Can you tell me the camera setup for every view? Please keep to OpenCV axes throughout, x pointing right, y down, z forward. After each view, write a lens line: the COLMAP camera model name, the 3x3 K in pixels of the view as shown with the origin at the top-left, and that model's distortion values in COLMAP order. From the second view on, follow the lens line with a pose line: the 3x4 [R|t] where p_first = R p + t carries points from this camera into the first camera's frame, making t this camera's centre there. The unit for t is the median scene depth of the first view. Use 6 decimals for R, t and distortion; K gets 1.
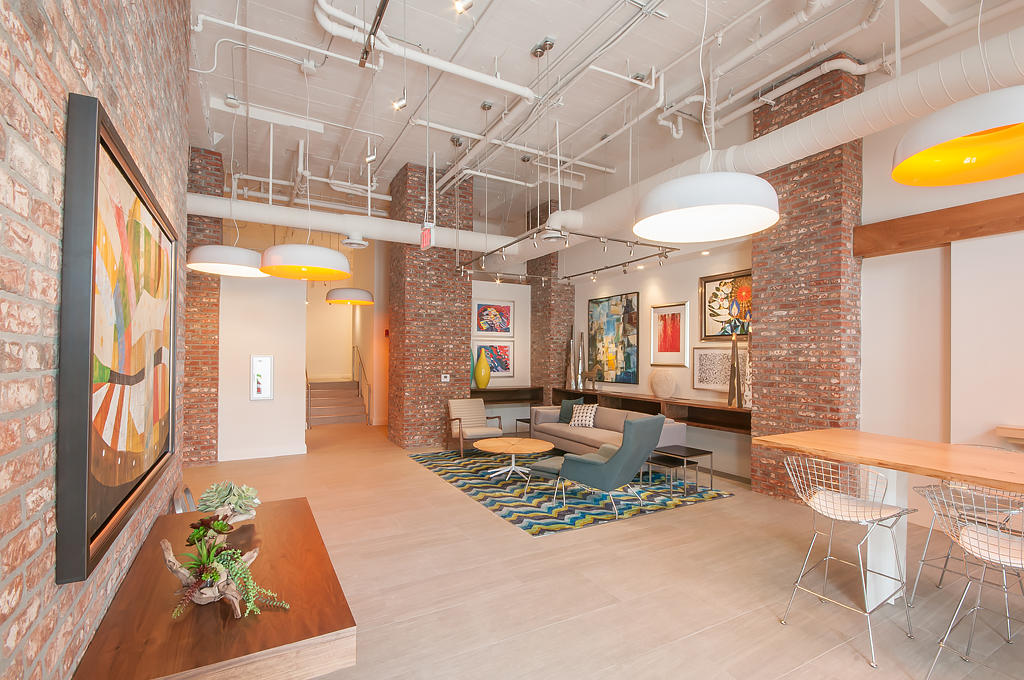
lens RADIAL K [[458.3, 0, 510.2], [0, 458.3, 342.0], [0, 0, 1]] dist [-0.004100, 0.000181]
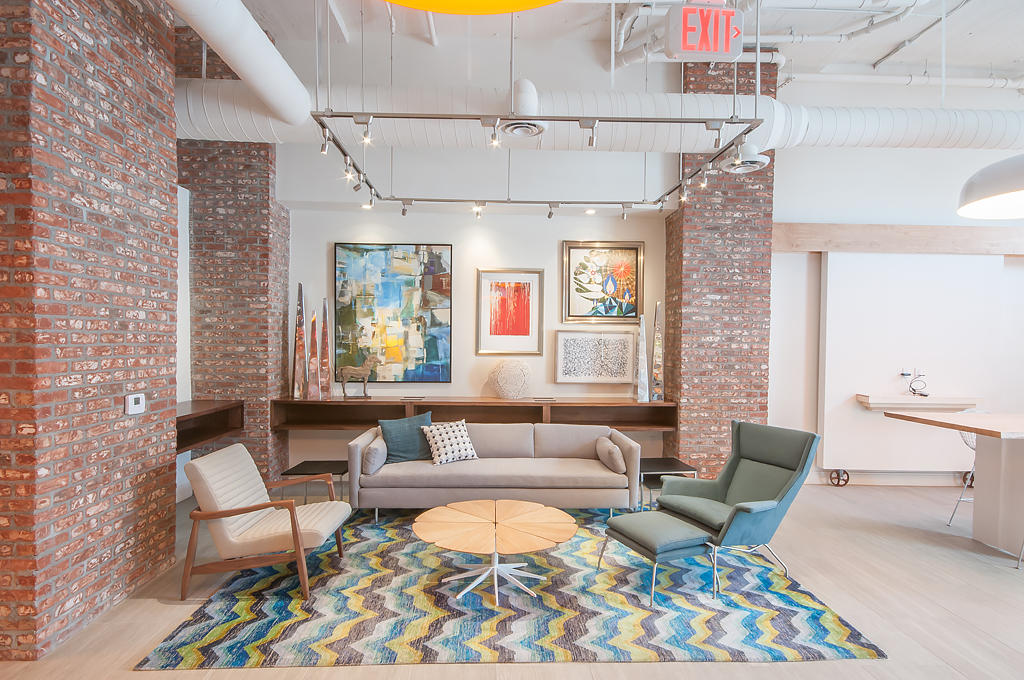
lens RADIAL K [[539.8, 0, 512.4], [0, 539.8, 346.6], [0, 0, 1]] dist [0.005829, 0.003187]
pose [[0.458814, -0.013589, 0.888428, -0.452686], [-0.034101, 0.998877, 0.032889, 0.012331], [-0.887878, -0.045386, 0.457836, 0.654755]]
